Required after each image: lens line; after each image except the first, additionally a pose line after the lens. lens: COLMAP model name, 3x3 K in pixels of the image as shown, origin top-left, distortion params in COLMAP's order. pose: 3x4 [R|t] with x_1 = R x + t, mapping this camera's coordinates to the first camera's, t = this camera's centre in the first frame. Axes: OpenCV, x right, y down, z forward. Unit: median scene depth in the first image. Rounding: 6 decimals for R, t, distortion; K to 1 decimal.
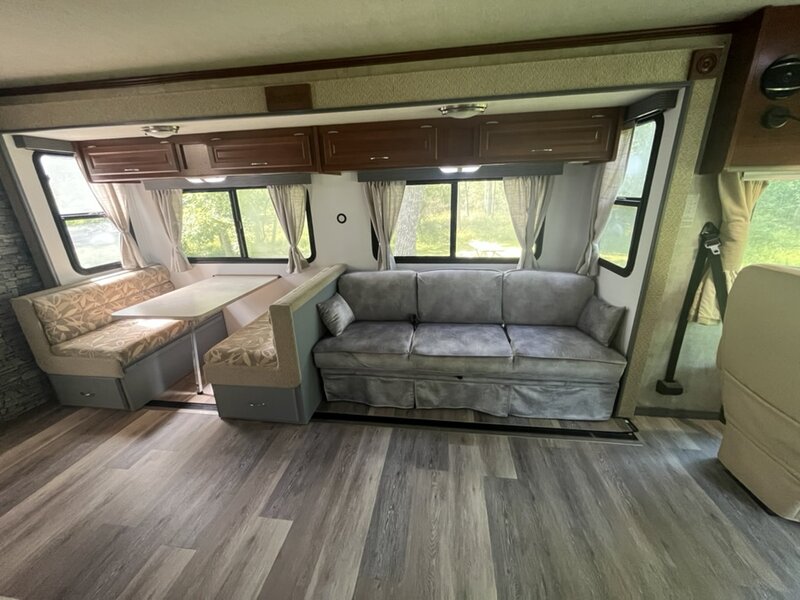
lens RADIAL K [[322.7, 0, 400.5], [0, 322.7, 300.3], [0, 0, 1]] dist [-0.001972, -0.000171]
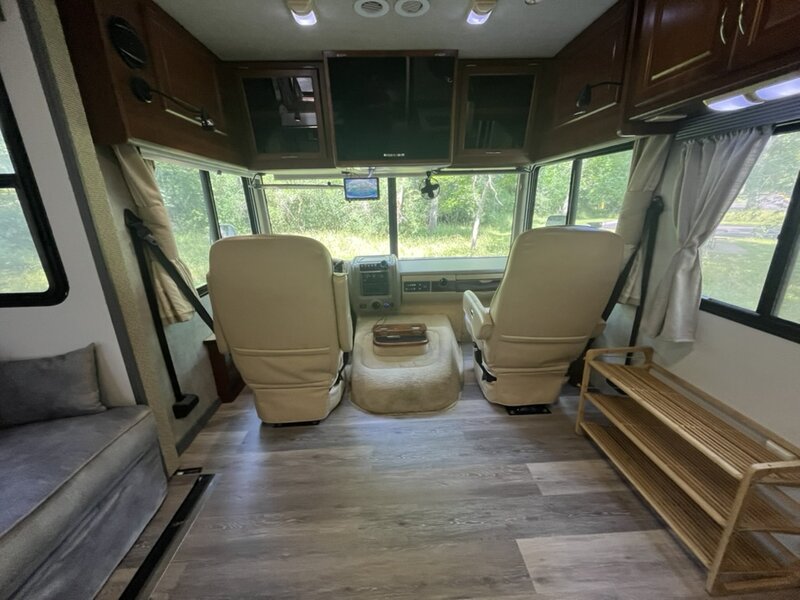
lens RADIAL K [[322.7, 0, 400.5], [0, 322.7, 300.3], [0, 0, 1]] dist [-0.001972, -0.000171]
pose [[-0.185170, -0.256828, 0.948552, -0.006472], [0.341643, 0.888211, 0.307183, -0.037134], [-0.921408, 0.380947, -0.076726, 0.383742]]
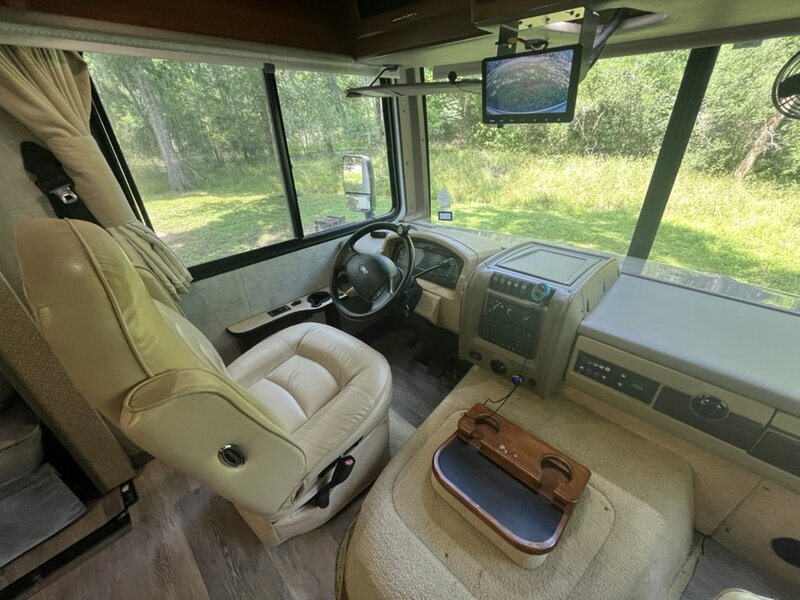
lens RADIAL K [[322.7, 0, 400.5], [0, 322.7, 300.3], [0, 0, 1]] dist [-0.001972, -0.000171]
pose [[0.588790, -0.380562, 0.713092, 0.639611], [0.262617, 0.924432, 0.276510, 0.005763], [-0.764434, 0.024463, 0.644238, 0.164240]]
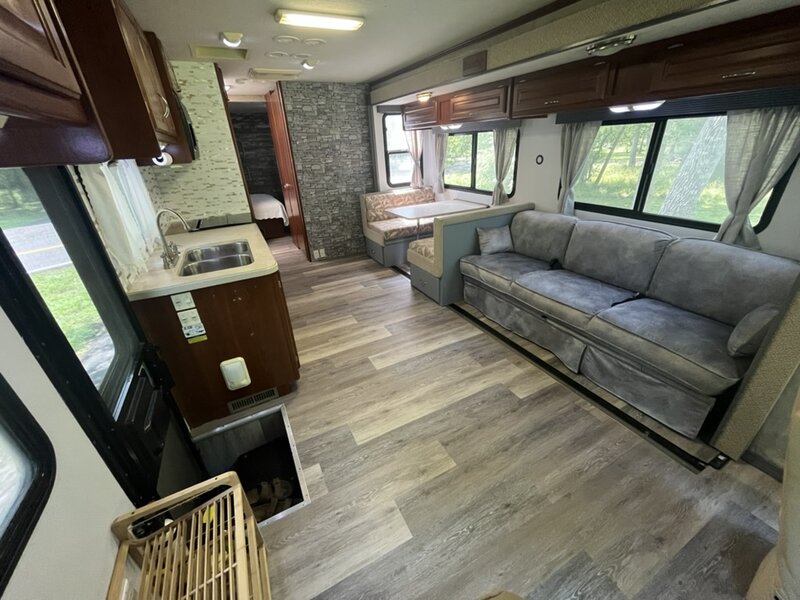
lens RADIAL K [[322.7, 0, 400.5], [0, 322.7, 300.3], [0, 0, 1]] dist [-0.001972, -0.000171]
pose [[0.579320, 0.360724, -0.730936, 0.616785], [-0.227308, 0.932665, 0.280121, -0.009371], [0.782764, 0.003868, 0.622306, -0.059663]]
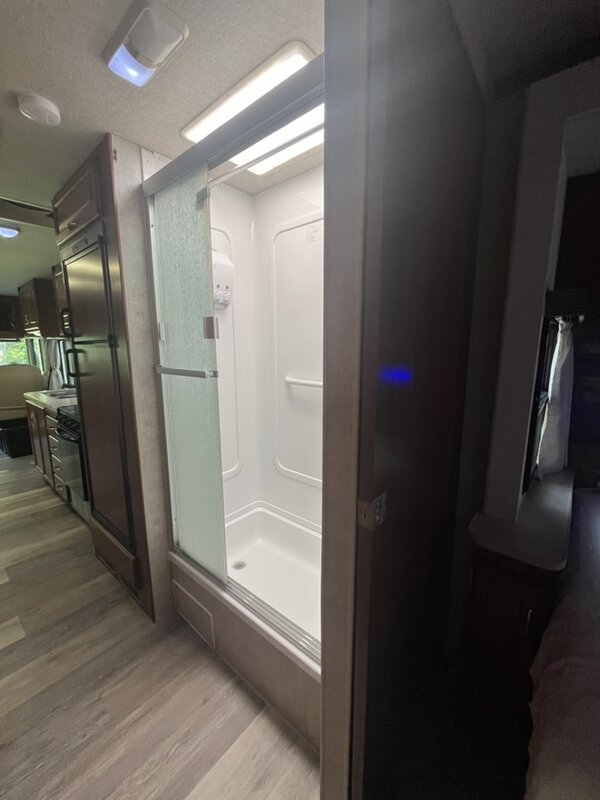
lens RADIAL K [[321.4, 0, 297.1], [0, 321.4, 398.6], [0, 0, 1]] dist [-0.001127, -0.000258]
pose [[-0.842498, -0.053410, 0.536046, -1.862127], [0.202628, 0.890577, 0.407203, -0.108338], [-0.499139, 0.451686, -0.739487, 0.625426]]
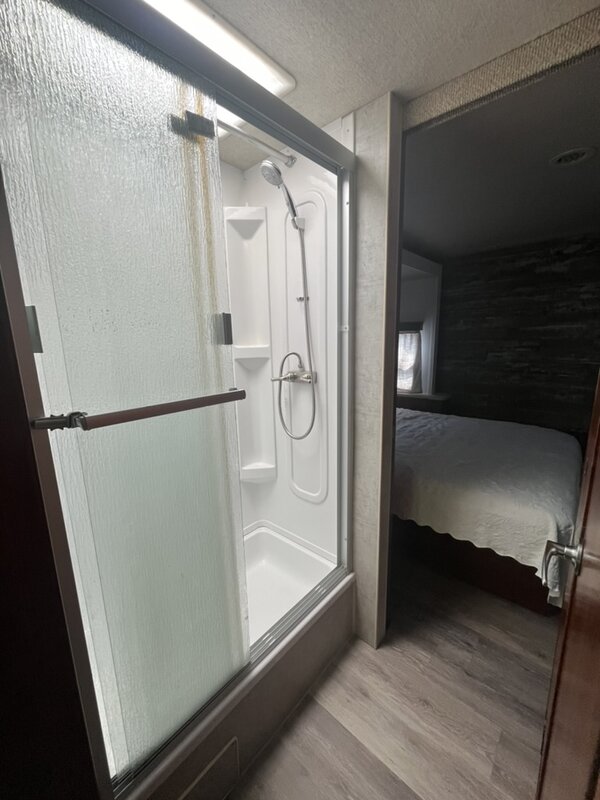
lens RADIAL K [[322.7, 0, 300.0], [0, 322.7, 400.0], [0, 0, 1]] dist [-0.001972, -0.000171]
pose [[-0.555224, 0.204365, -0.806202, -1.217817], [-0.224684, 0.896443, 0.381978, -0.113814], [0.800777, 0.393224, -0.451809, 0.528173]]
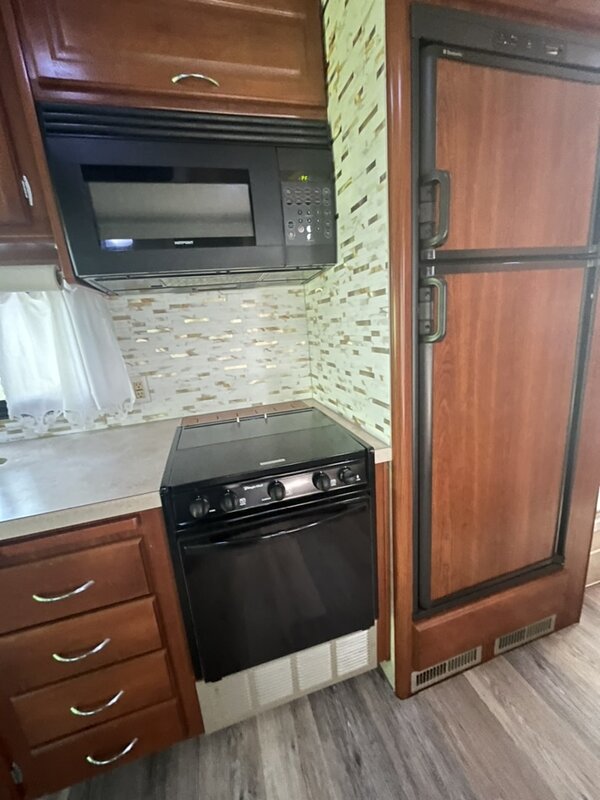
lens RADIAL K [[322.7, 0, 300.0], [0, 322.7, 400.0], [0, 0, 1]] dist [-0.001972, -0.000171]
pose [[-0.904649, 0.197234, -0.377769, -0.697461], [-0.028157, 0.856853, 0.514792, -0.067238], [0.425227, 0.476342, -0.769597, 0.529579]]
